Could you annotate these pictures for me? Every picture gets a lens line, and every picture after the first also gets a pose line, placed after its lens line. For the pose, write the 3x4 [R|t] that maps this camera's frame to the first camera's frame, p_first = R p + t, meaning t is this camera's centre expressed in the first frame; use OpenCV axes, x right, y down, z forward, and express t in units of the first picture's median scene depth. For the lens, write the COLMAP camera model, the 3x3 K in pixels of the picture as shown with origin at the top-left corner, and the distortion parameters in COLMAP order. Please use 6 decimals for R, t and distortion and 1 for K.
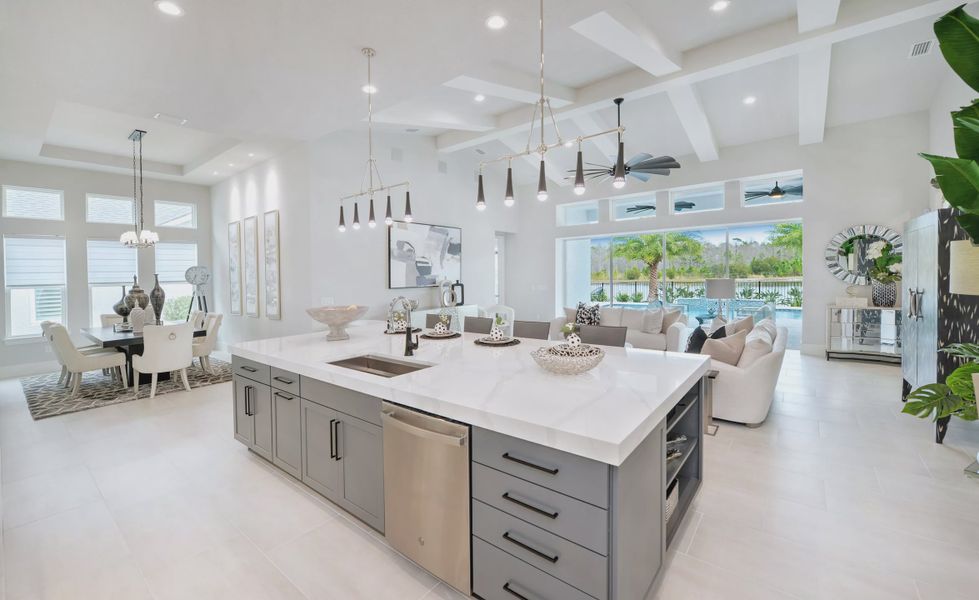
lens RADIAL K [[399.5, 0, 469.3], [0, 399.5, 320.2], [0, 0, 1]] dist [-0.000524, -0.000142]
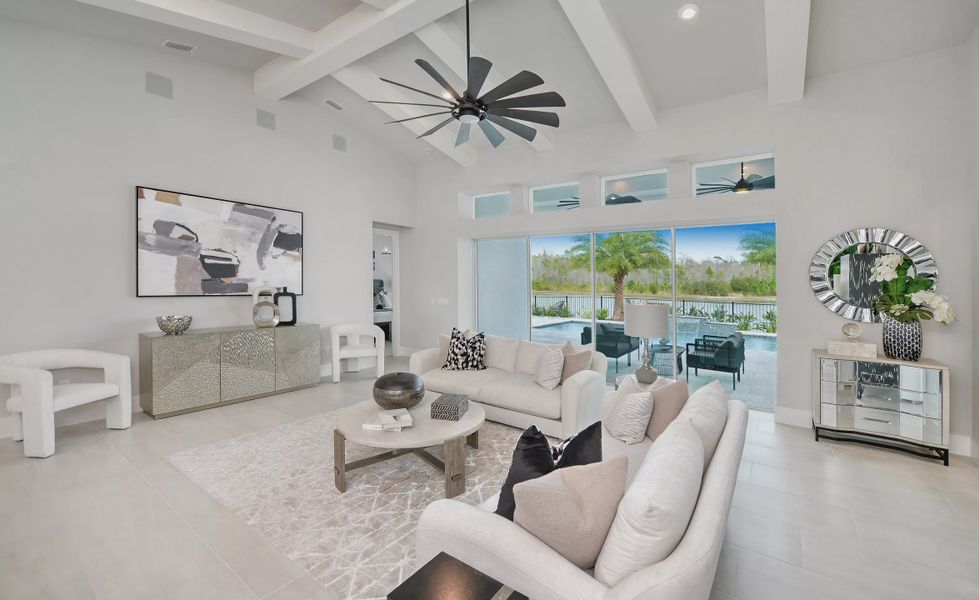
lens RADIAL K [[398.0, 0, 489.5], [0, 398.0, 300.0], [0, 0, 1]] dist [-0.001375, -0.000087]
pose [[0.997233, 0.039035, 0.063264, 0.282547], [-0.034659, 0.997025, -0.068846, -0.047589], [-0.065763, 0.066463, 0.995619, 0.332531]]
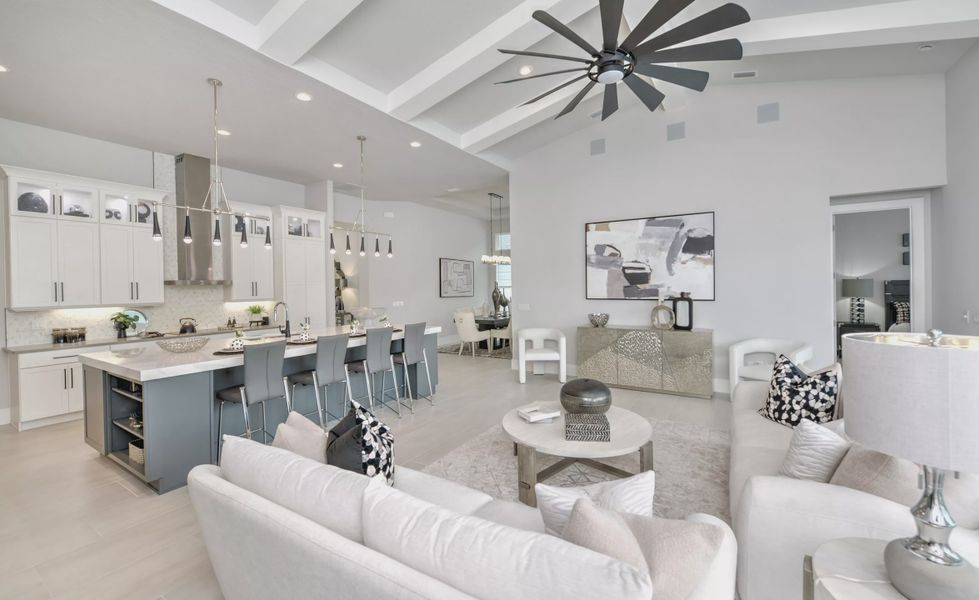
lens RADIAL K [[392.6, 0, 502.0], [0, 392.6, 323.4], [0, 0, 1]] dist [-0.001591, -0.000136]
pose [[0.147855, 0.111377, -0.982718, 0.609391], [-0.104712, 0.989817, 0.096427, -0.084192], [0.983450, 0.088645, 0.158011, 0.628557]]
